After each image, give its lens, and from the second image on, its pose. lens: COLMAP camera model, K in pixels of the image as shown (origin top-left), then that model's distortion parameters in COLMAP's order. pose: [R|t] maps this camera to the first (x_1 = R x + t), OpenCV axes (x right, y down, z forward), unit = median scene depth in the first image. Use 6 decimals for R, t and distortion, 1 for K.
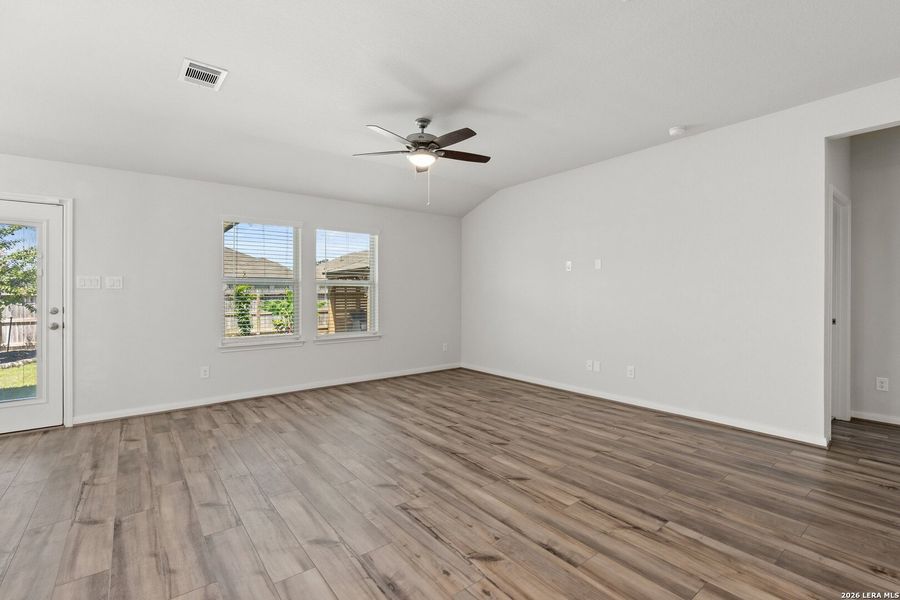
lens RADIAL K [[409.9, 0, 450.6], [0, 409.9, 296.6], [0, 0, 1]] dist [-0.008991, 0.002841]
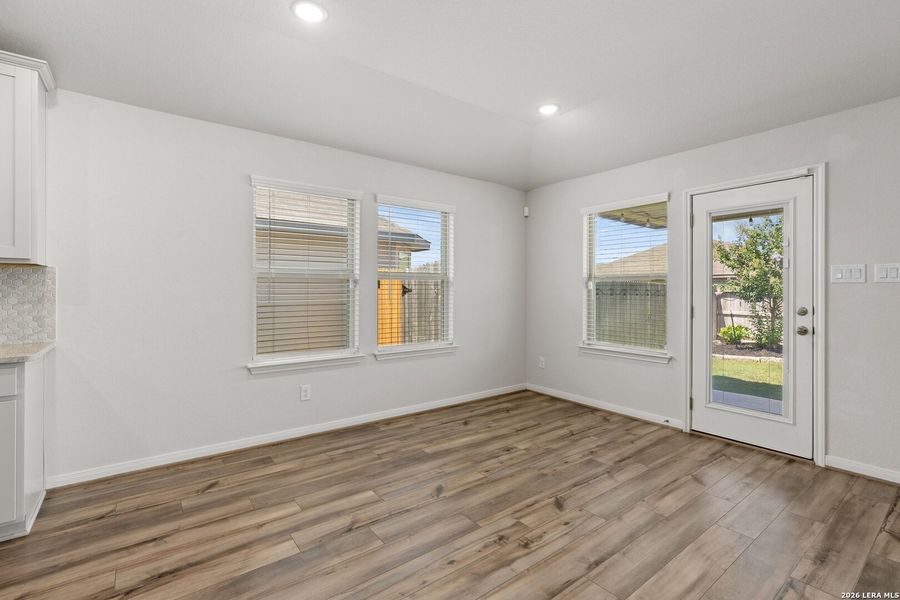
lens RADIAL K [[409.9, 0, 451.3], [0, 409.9, 288.2], [0, 0, 1]] dist [-0.008991, 0.002841]
pose [[-0.013659, -0.002541, -0.999903, -0.201660], [-0.008605, 0.999960, -0.002424, -0.002200], [0.999870, 0.008571, -0.013680, 0.382012]]
